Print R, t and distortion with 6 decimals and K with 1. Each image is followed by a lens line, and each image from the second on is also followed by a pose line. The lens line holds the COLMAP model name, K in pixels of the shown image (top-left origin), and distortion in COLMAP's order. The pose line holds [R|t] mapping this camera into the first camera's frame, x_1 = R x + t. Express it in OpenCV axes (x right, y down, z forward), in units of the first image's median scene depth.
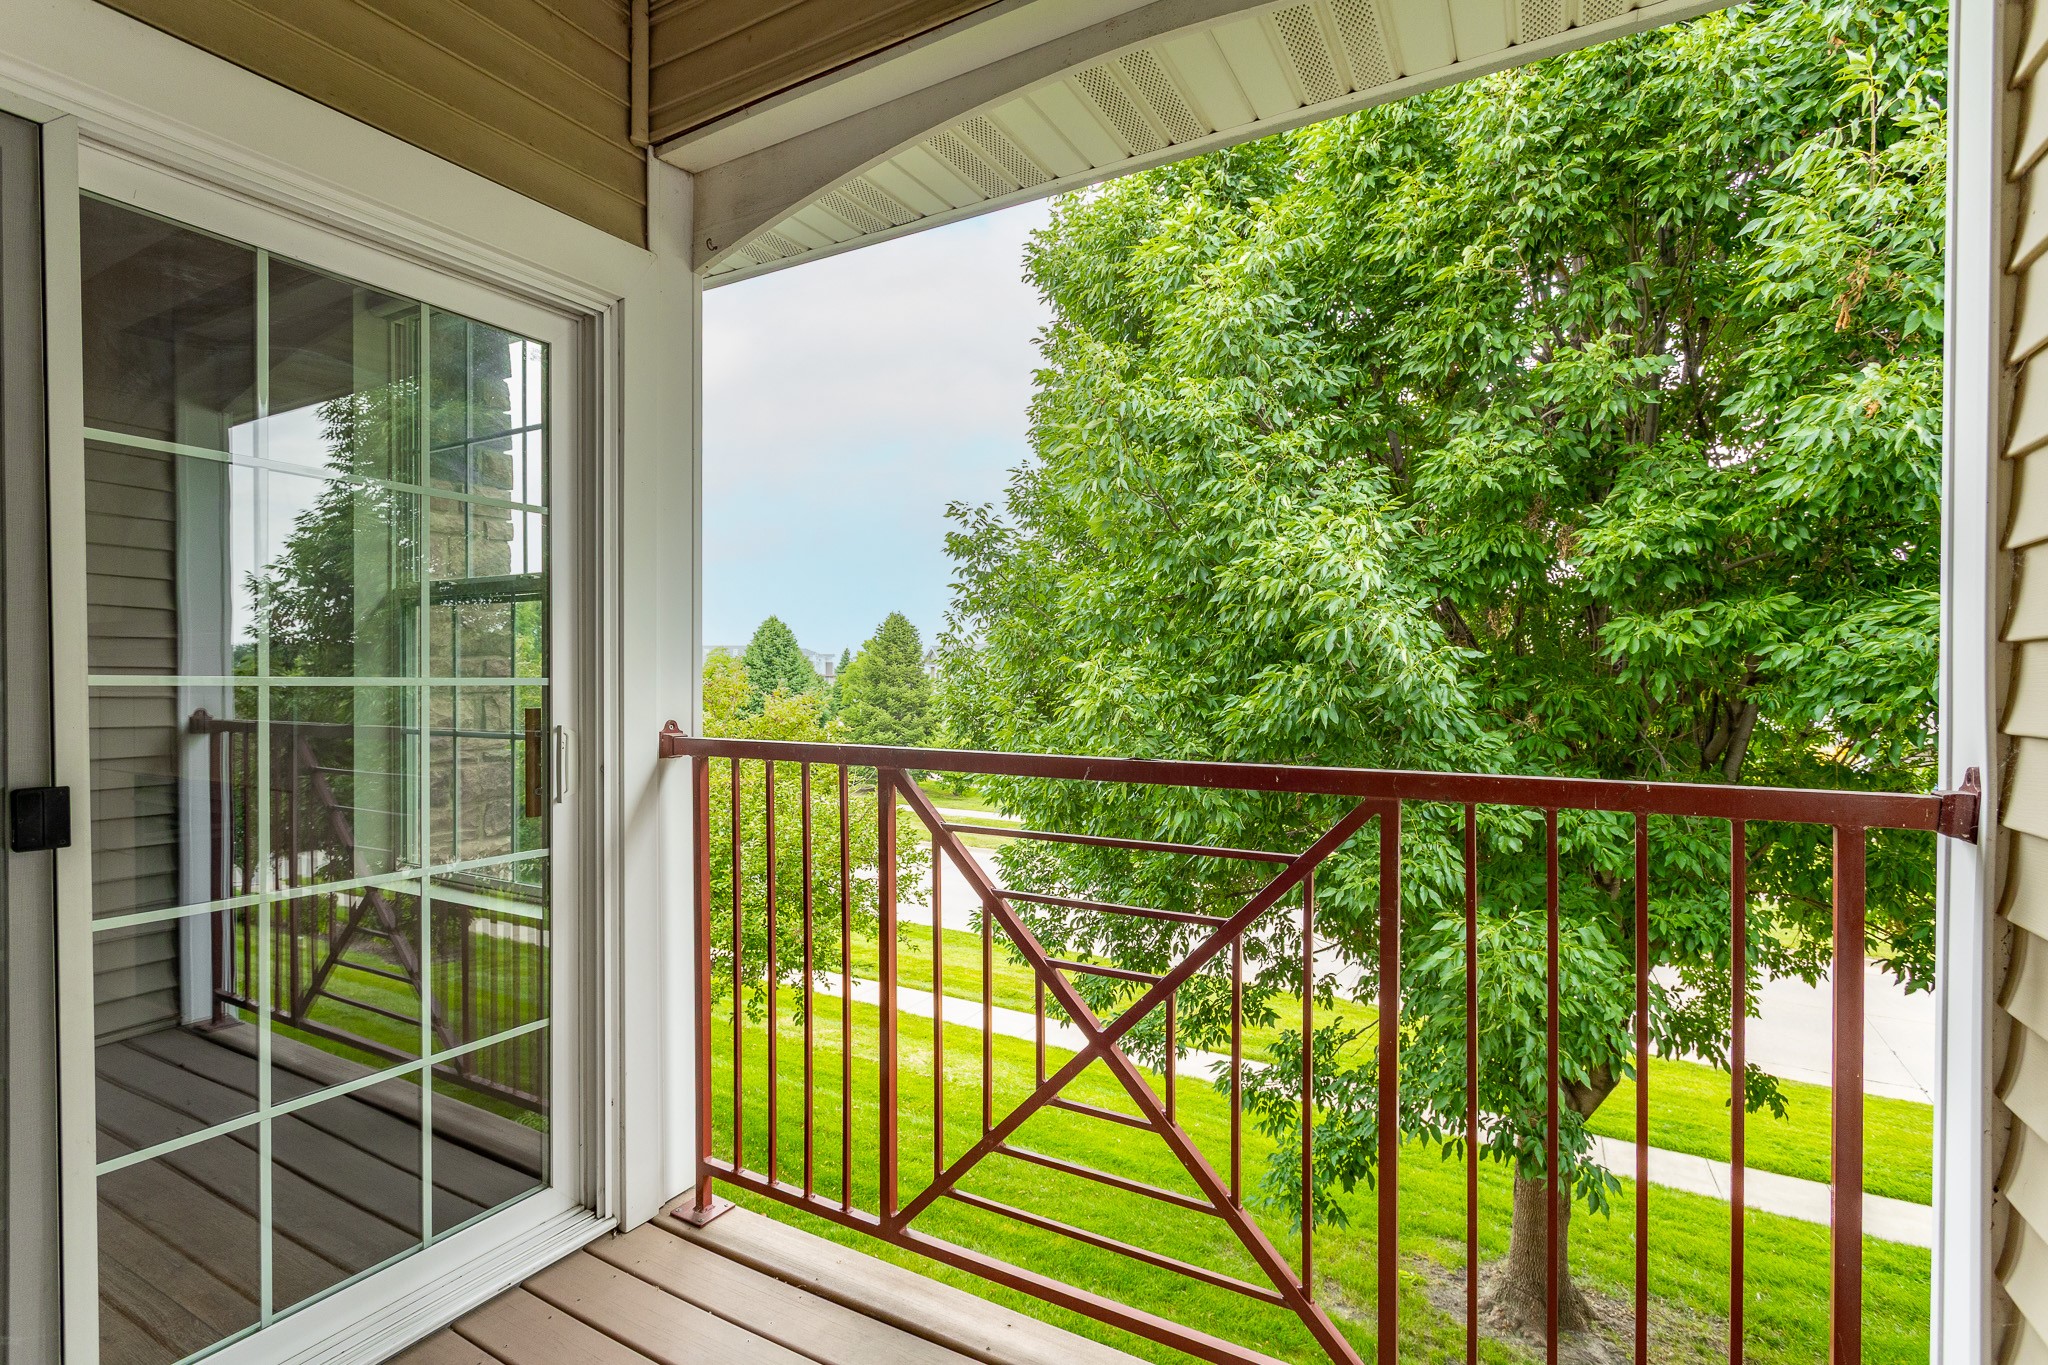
lens RADIAL K [[975.7, 0, 1021.2], [0, 975.7, 673.4], [0, 0, 1]] dist [0.013059, 0.000444]
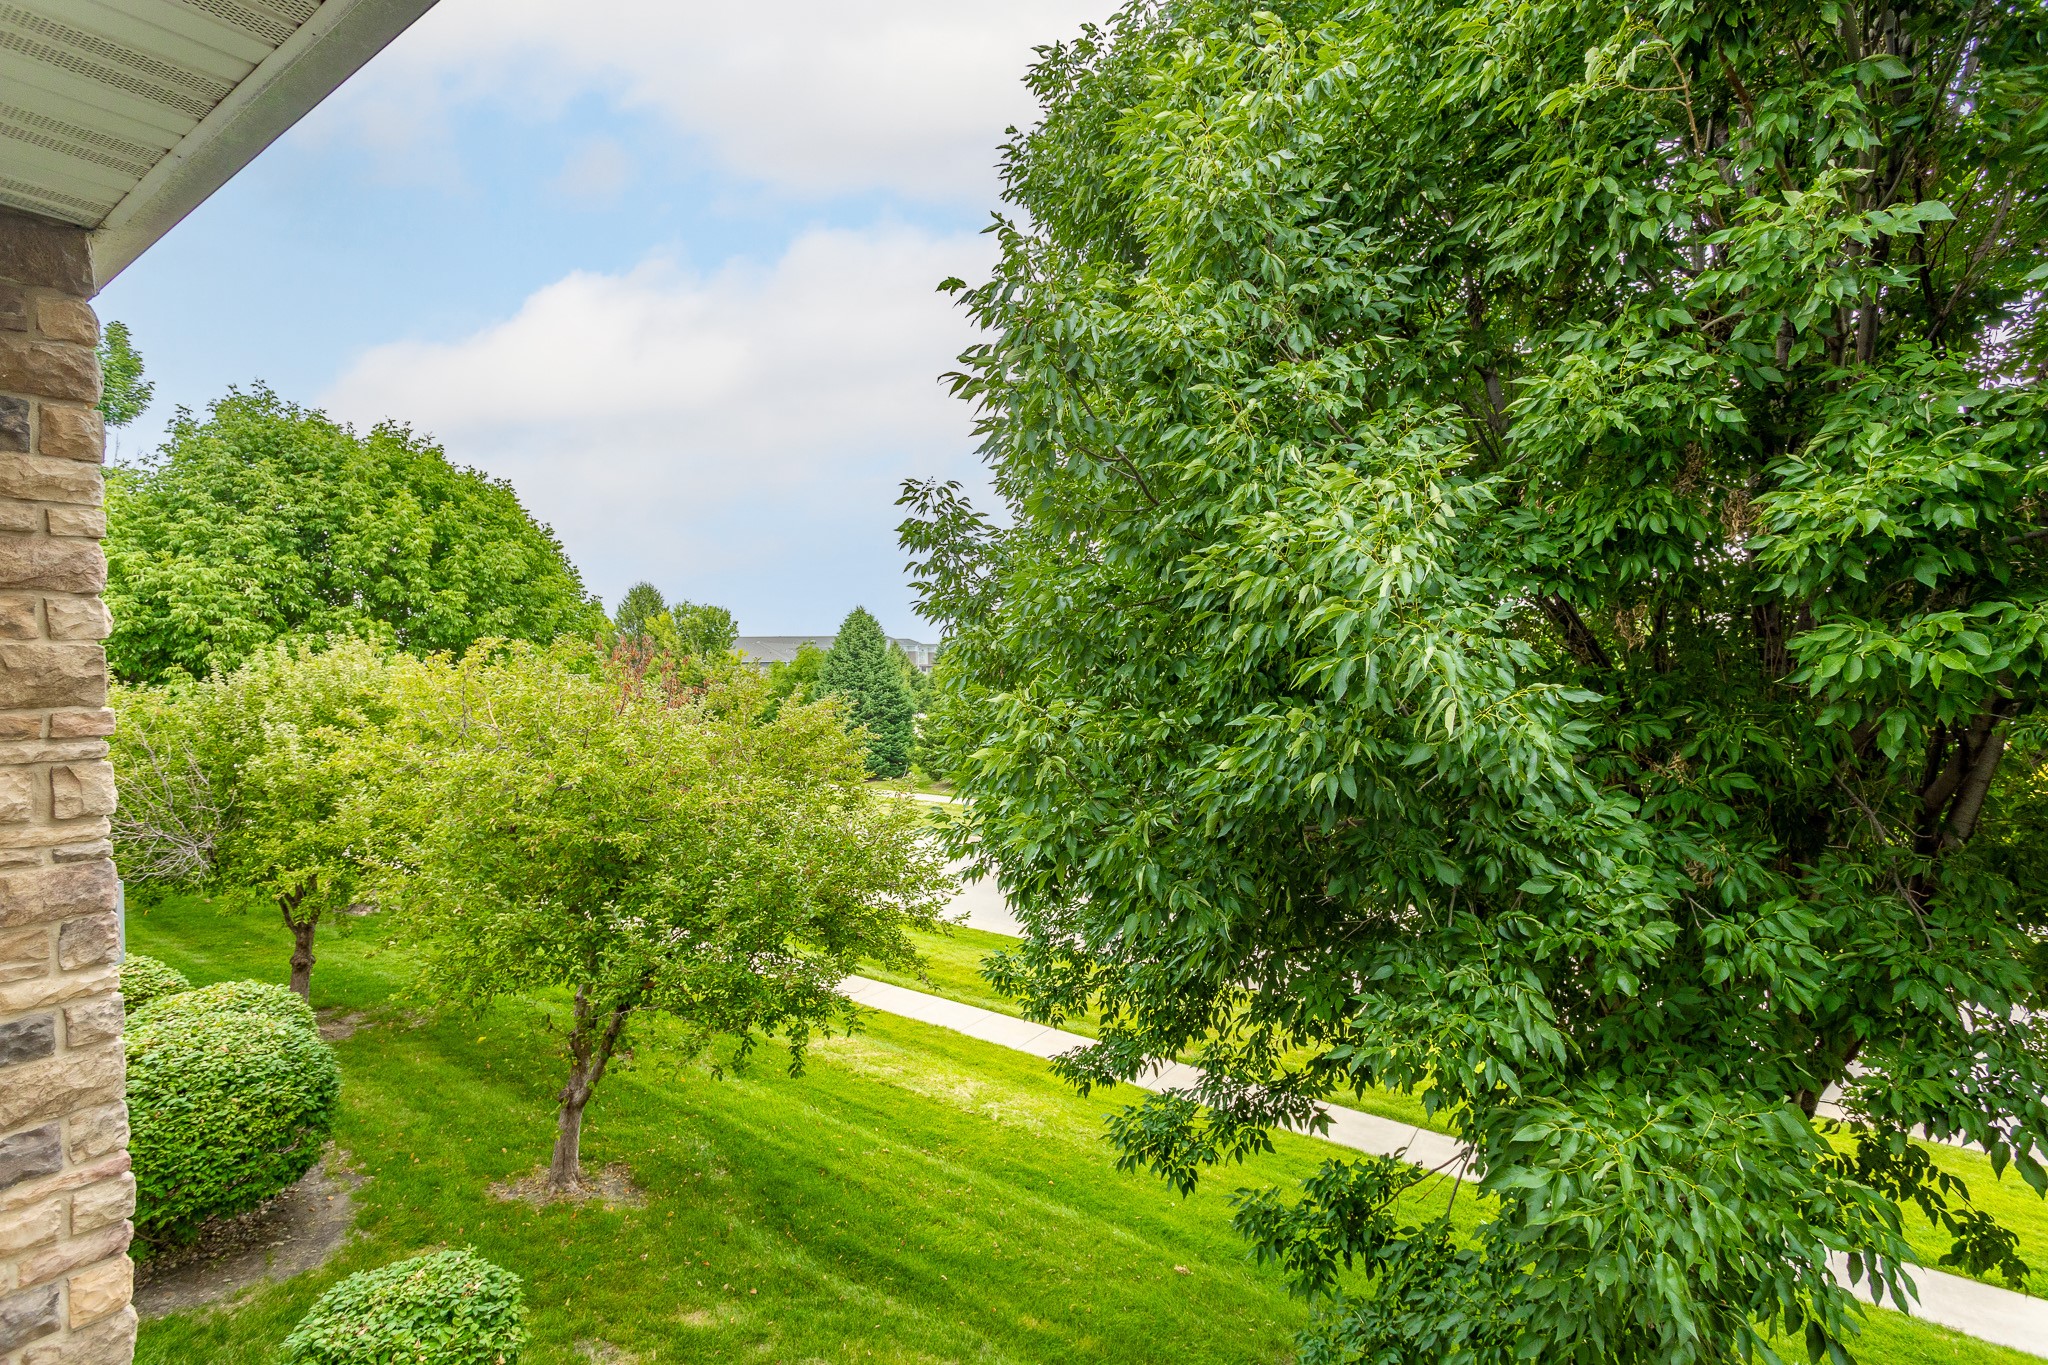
lens RADIAL K [[975.7, 0, 1019.8], [0, 975.7, 690.8], [0, 0, 1]] dist [0.013059, 0.000444]
pose [[0.994660, 0.000558, -0.103205, 0.145753], [0.002200, 0.999644, 0.026606, -0.034504], [0.103183, -0.026691, 0.994304, 0.298959]]
